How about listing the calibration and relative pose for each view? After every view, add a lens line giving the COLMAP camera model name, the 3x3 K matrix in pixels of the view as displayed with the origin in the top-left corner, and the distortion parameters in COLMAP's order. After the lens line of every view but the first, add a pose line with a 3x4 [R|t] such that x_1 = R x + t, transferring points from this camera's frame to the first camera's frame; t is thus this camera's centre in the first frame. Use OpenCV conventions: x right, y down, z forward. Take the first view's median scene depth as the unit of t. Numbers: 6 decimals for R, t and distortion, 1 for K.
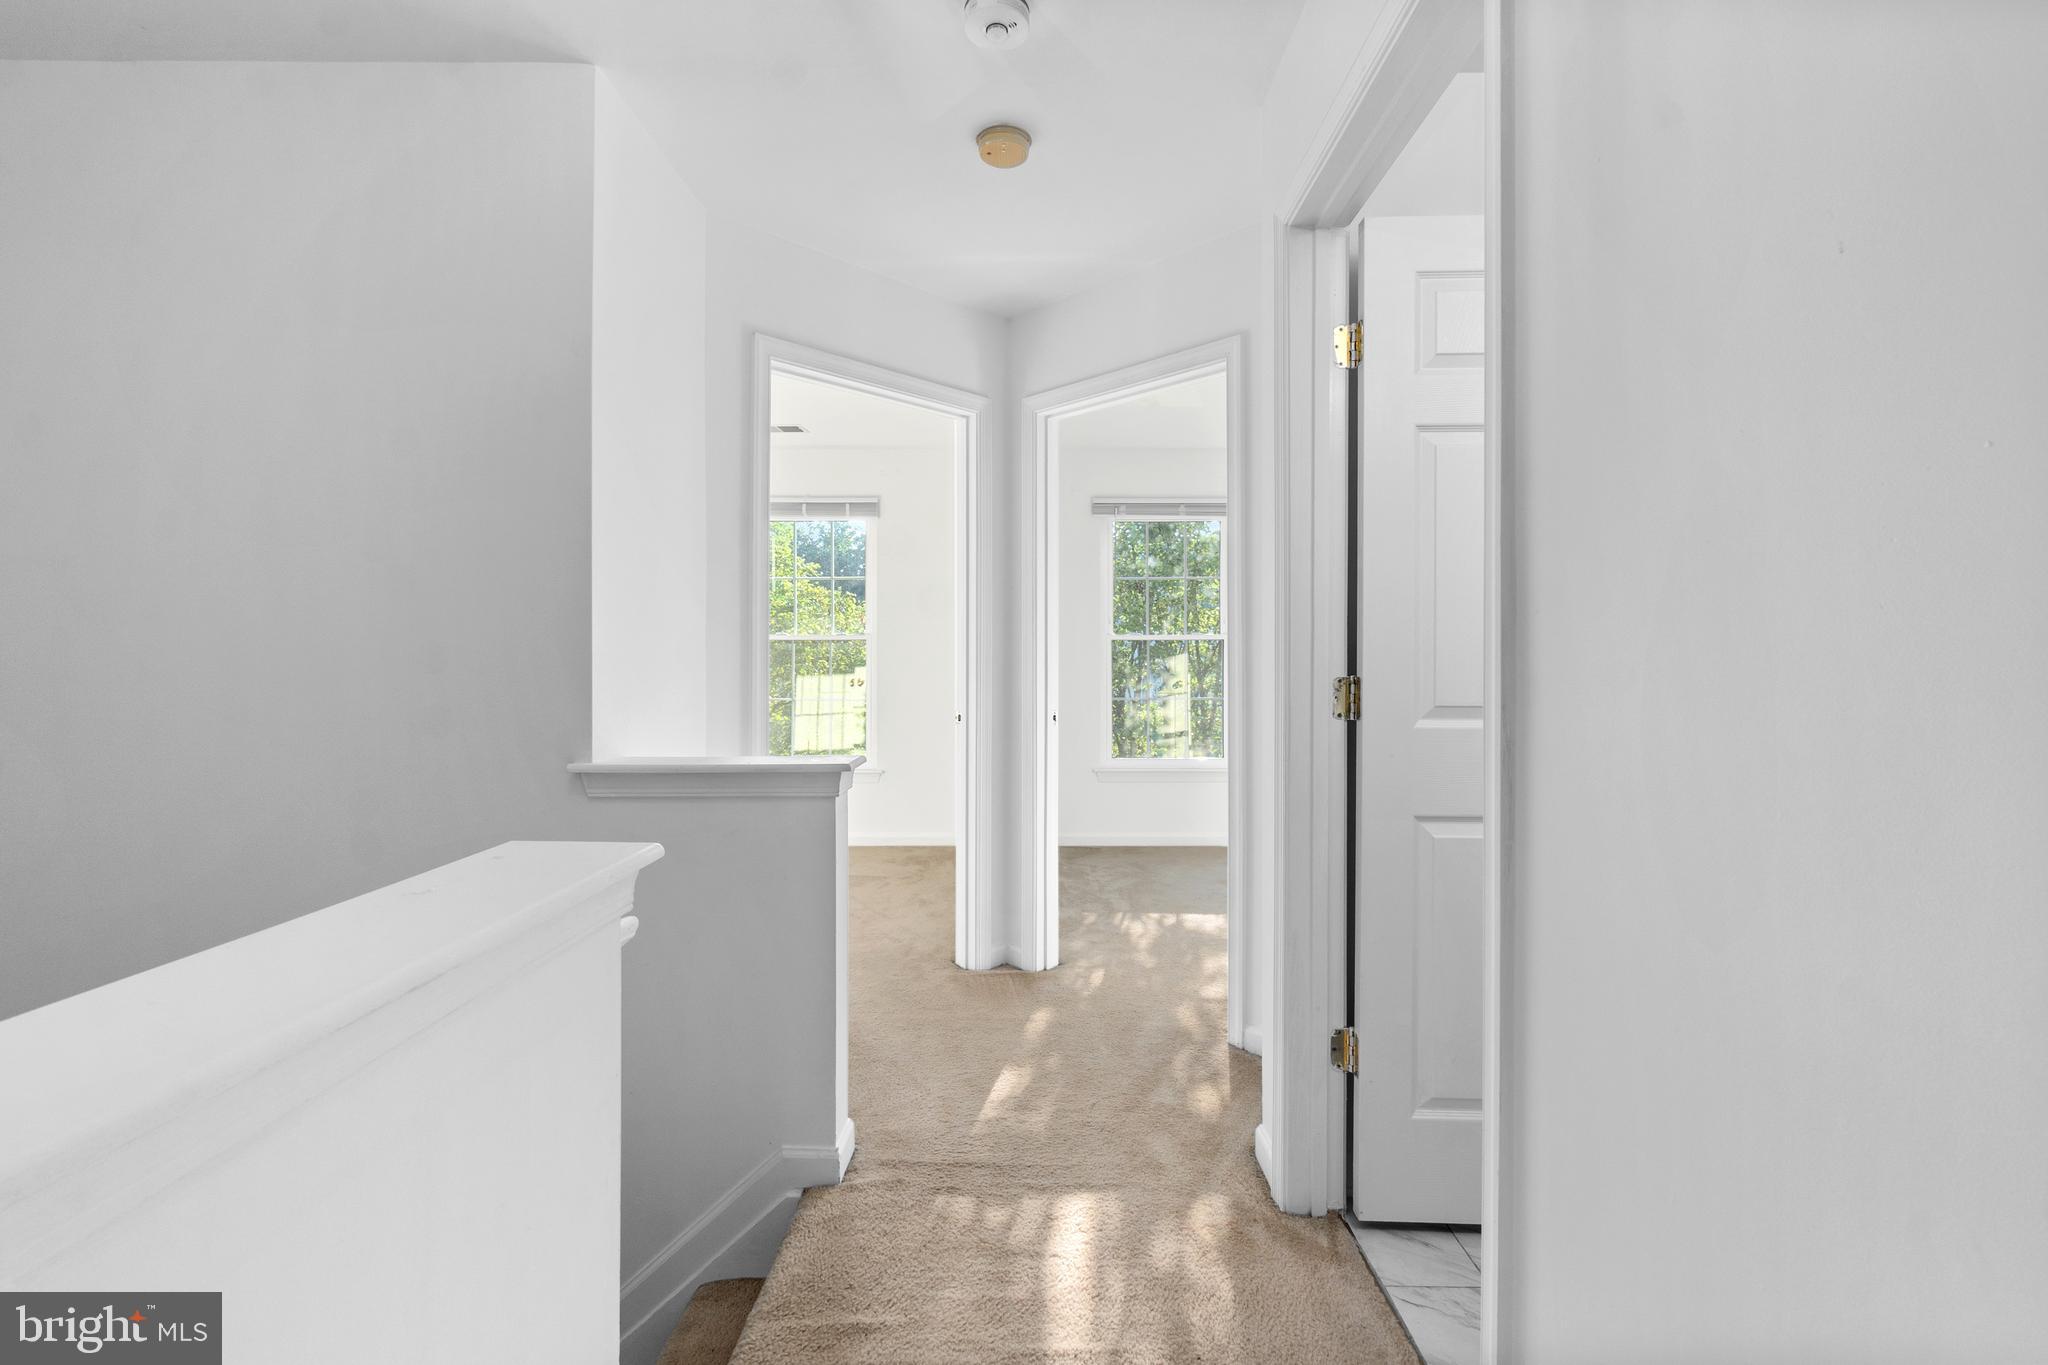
lens RADIAL K [[886.2, 0, 1018.4], [0, 886.2, 682.1], [0, 0, 1]] dist [-0.008351, 0.002056]
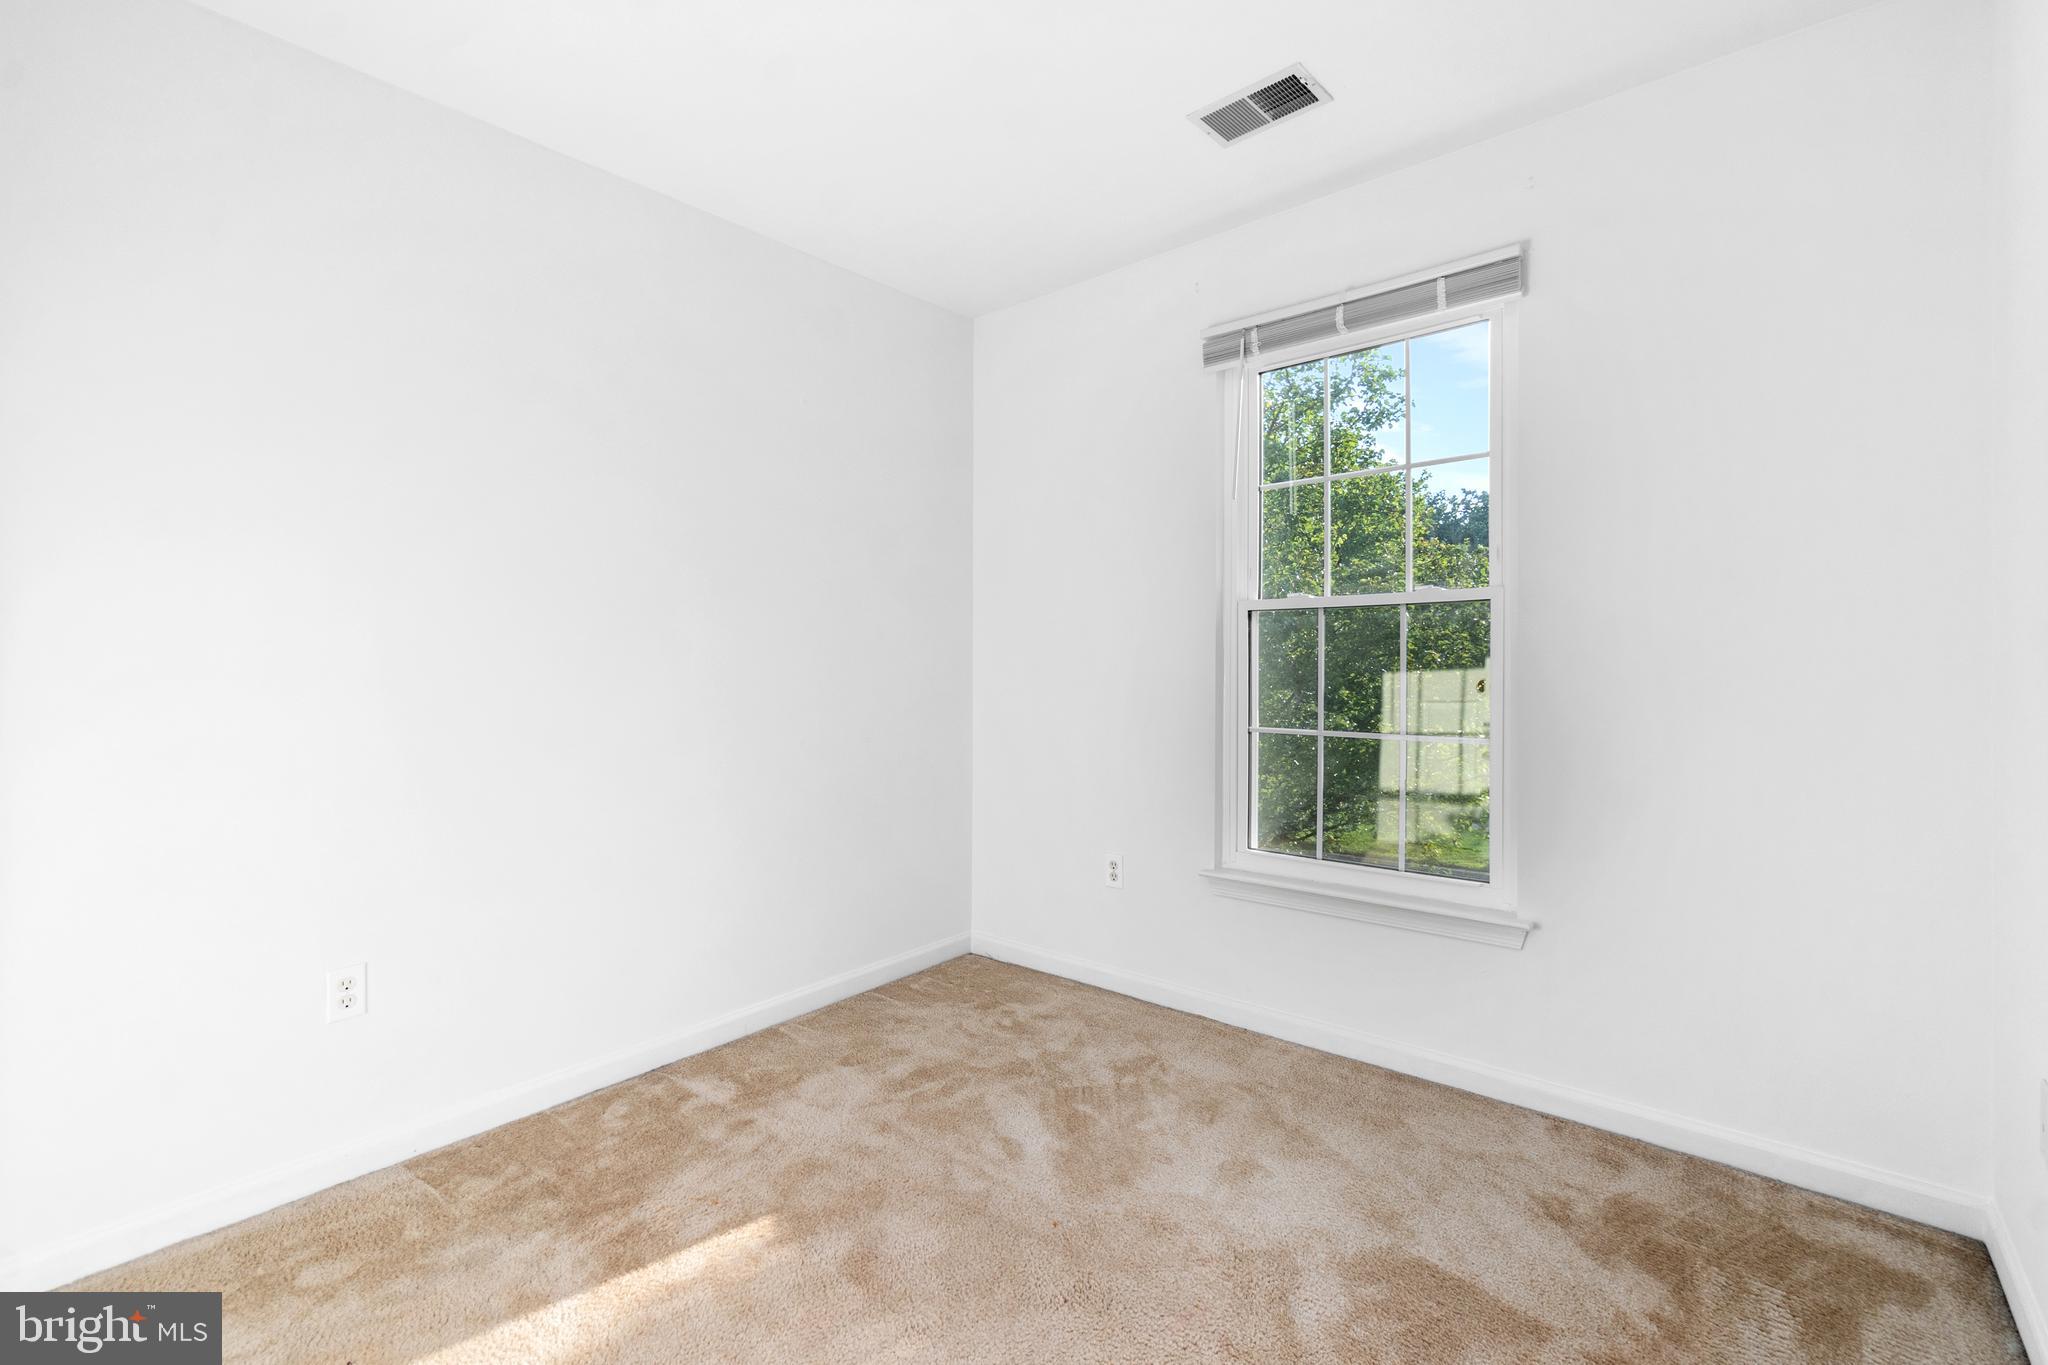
lens RADIAL K [[886.2, 0, 1025.0], [0, 886.2, 675.2], [0, 0, 1]] dist [-0.008351, 0.002056]
pose [[0.772391, 0.009386, -0.635078, -0.053381], [-0.001923, 0.999921, 0.012440, -0.011928], [0.635144, -0.008388, 0.772348, 0.379205]]
